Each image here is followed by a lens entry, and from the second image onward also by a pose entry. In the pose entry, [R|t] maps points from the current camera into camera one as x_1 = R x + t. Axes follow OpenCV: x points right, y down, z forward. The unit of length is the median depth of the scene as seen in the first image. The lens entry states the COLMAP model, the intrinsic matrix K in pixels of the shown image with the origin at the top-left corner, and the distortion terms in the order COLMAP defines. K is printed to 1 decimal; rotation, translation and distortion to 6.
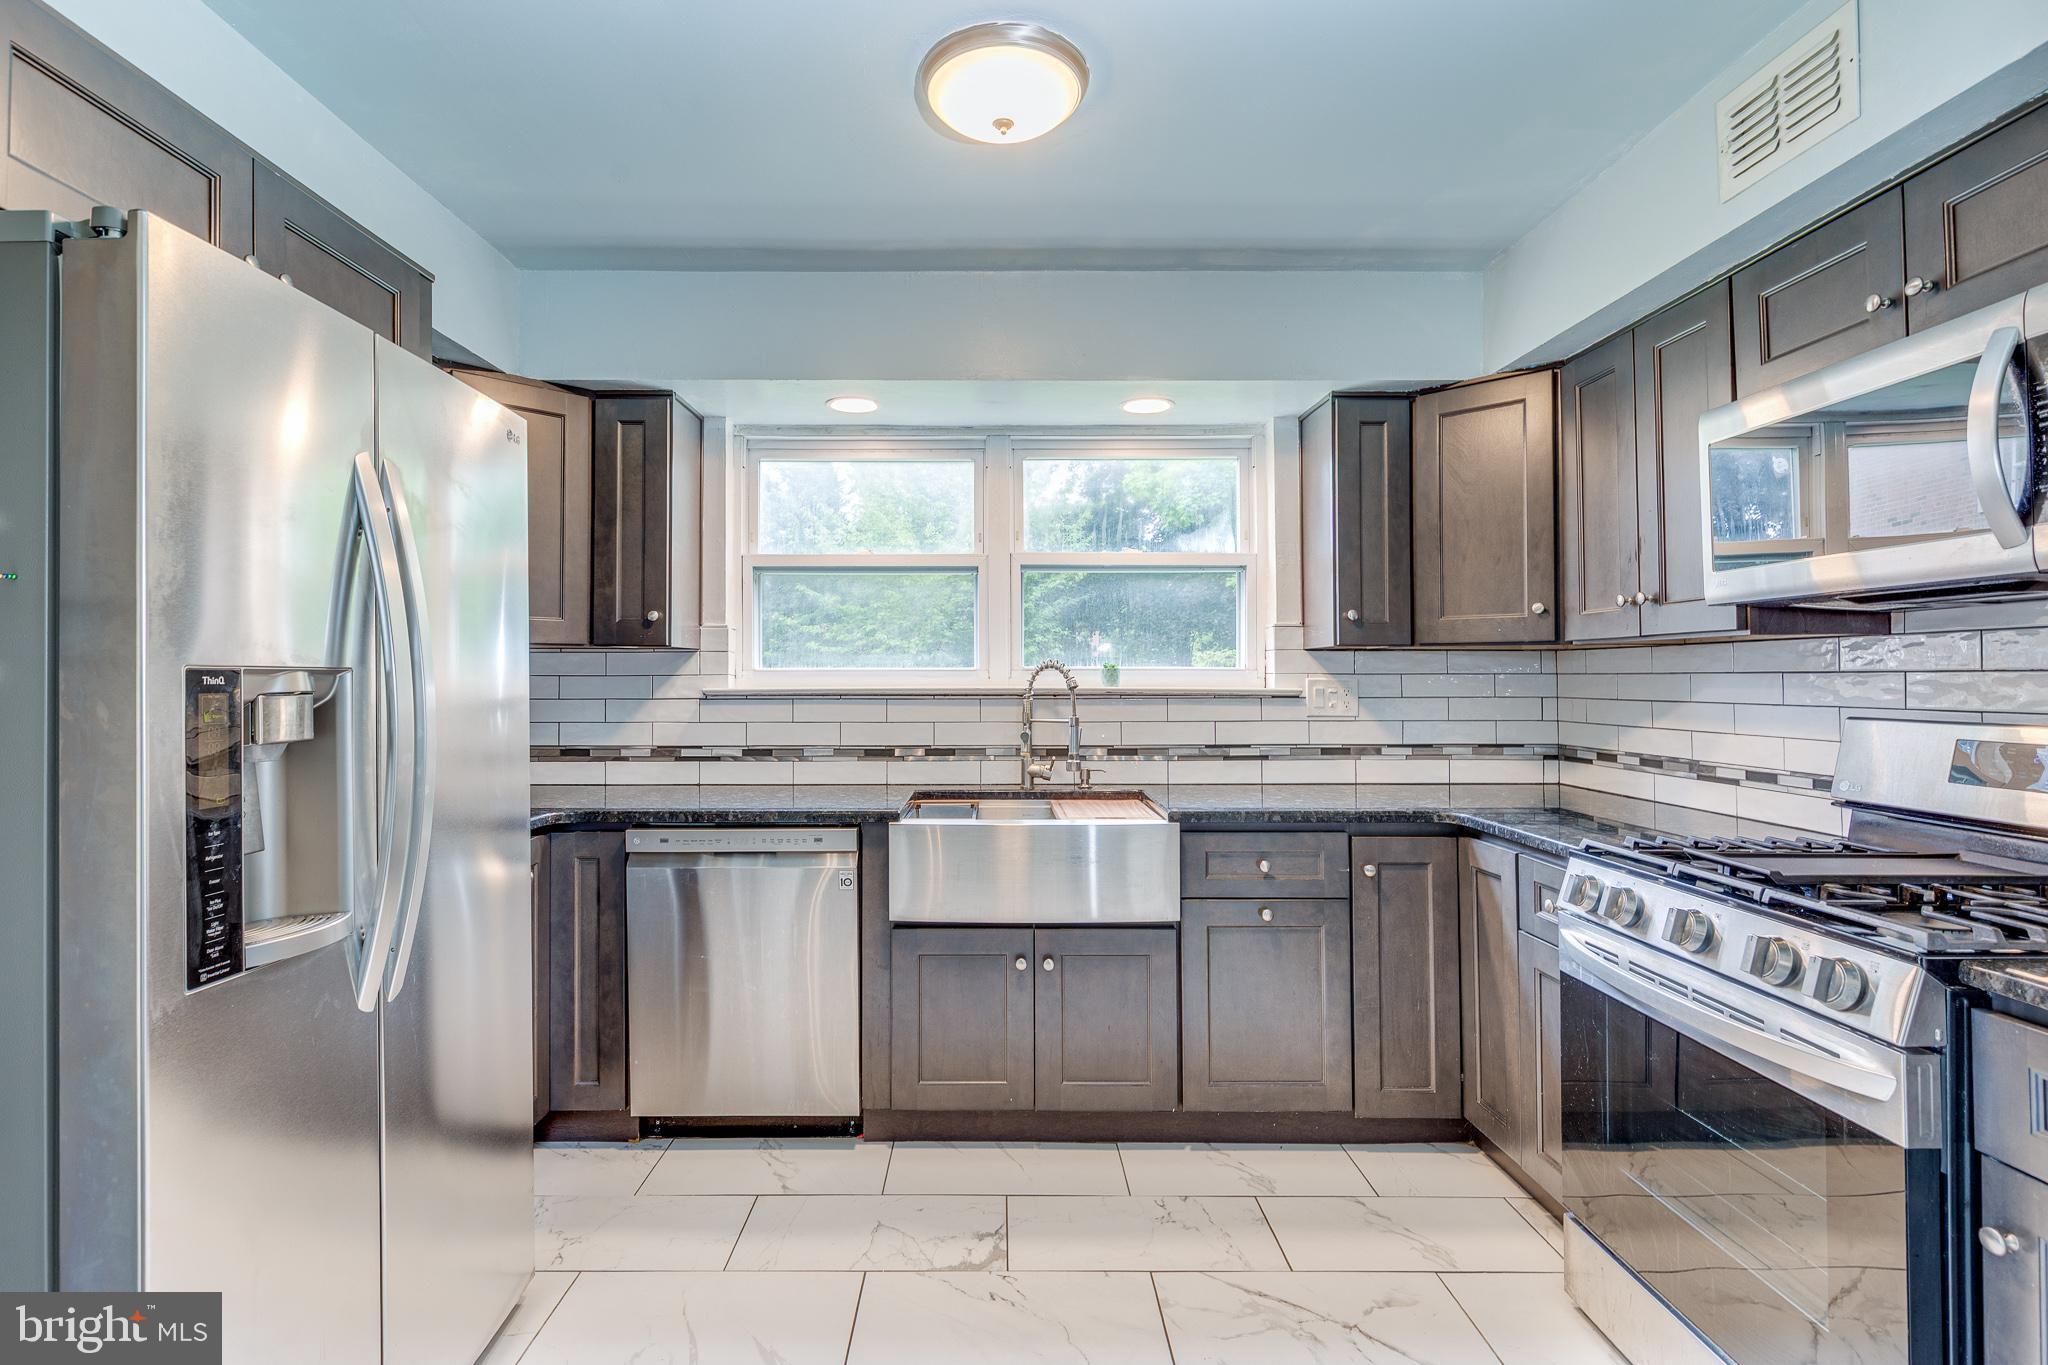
lens RADIAL K [[983.3, 0, 980.0], [0, 983.3, 658.9], [0, 0, 1]] dist [-0.000744, -0.000095]
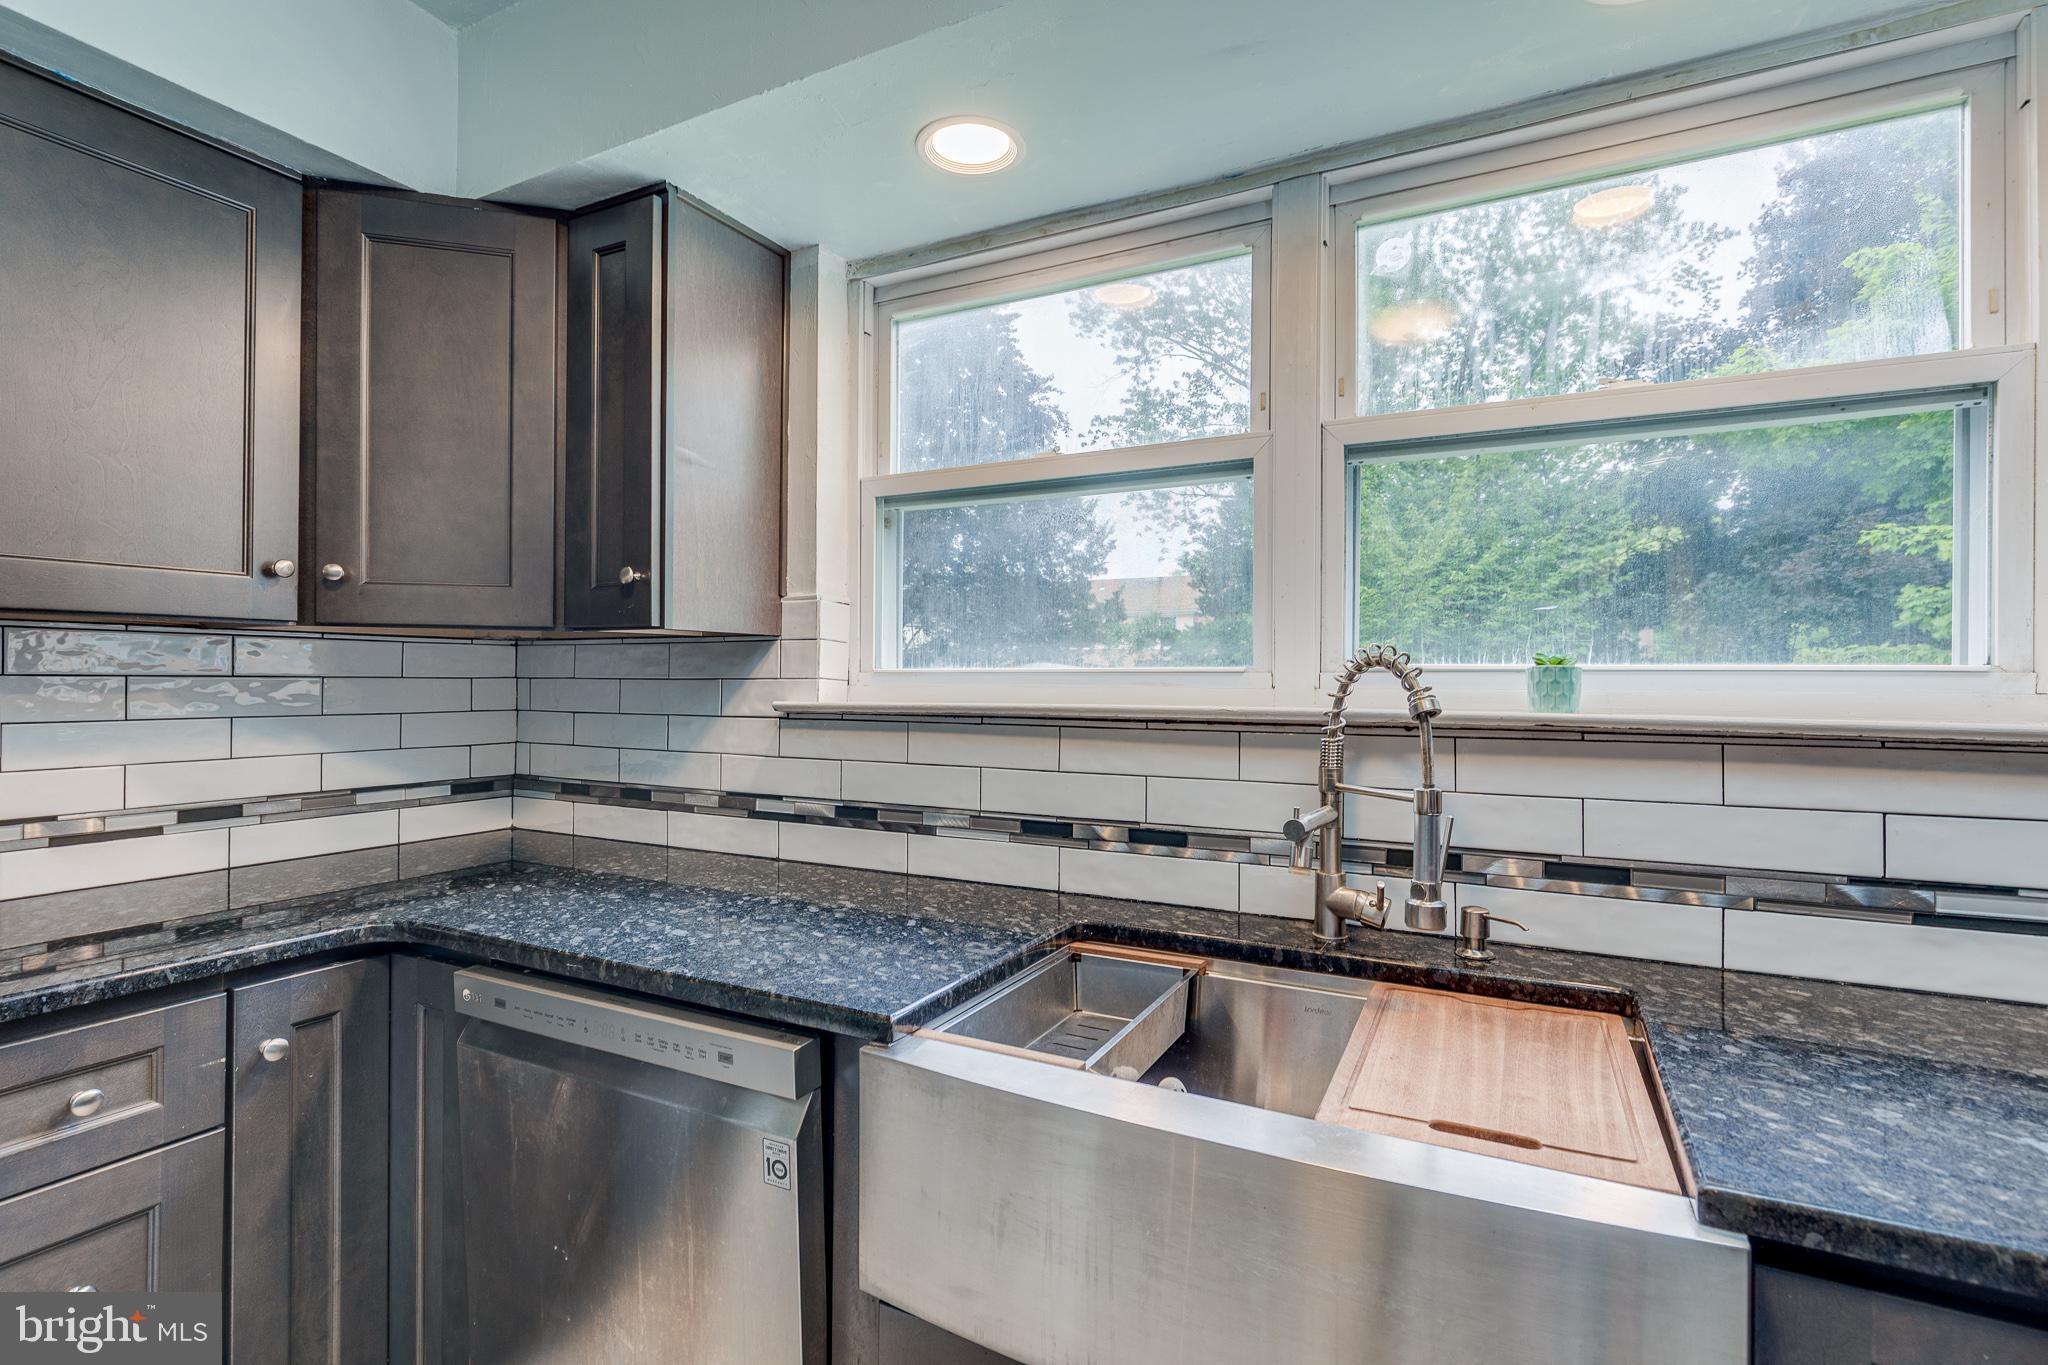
lens RADIAL K [[961.5, 0, 1016.9], [0, 961.5, 679.6], [0, 0, 1]] dist [-0.002516, -0.001323]
pose [[0.892017, 0.004334, -0.451982, 0.126949], [0.003249, 0.999867, 0.015999, 0.008919], [0.451991, -0.015740, 0.891884, 0.604253]]
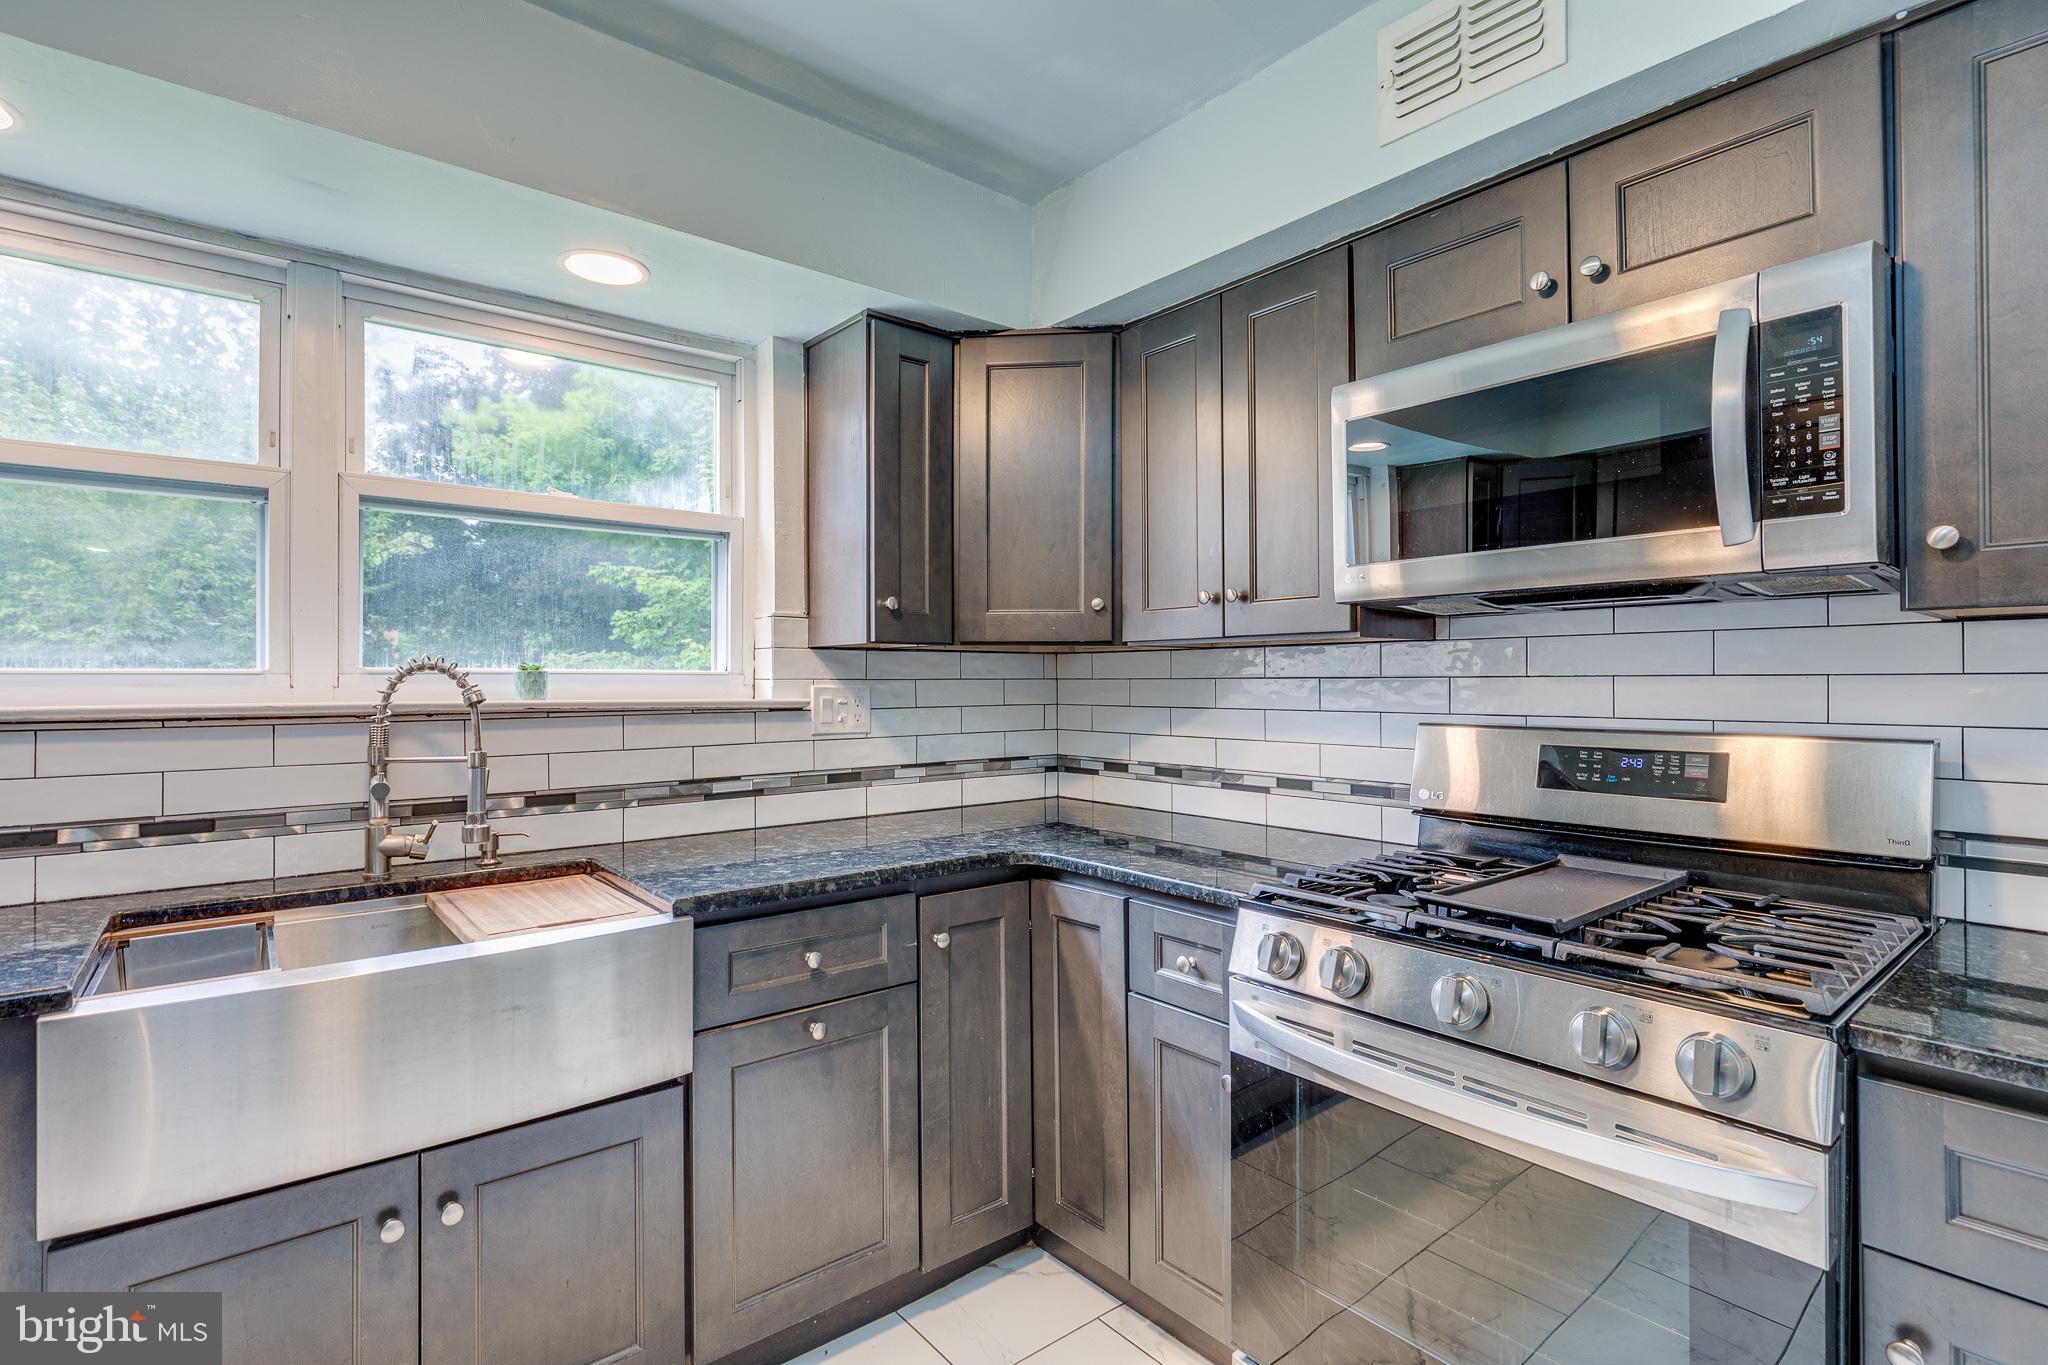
lens RADIAL K [[970.6, 0, 1029.7], [0, 970.6, 671.0], [0, 0, 1]] dist [-0.002786, -0.000556]
pose [[0.765565, 0.004995, 0.643339, -0.028228], [-0.009285, 0.999951, 0.003285, 0.005051], [-0.643291, -0.008489, 0.765574, 0.342611]]
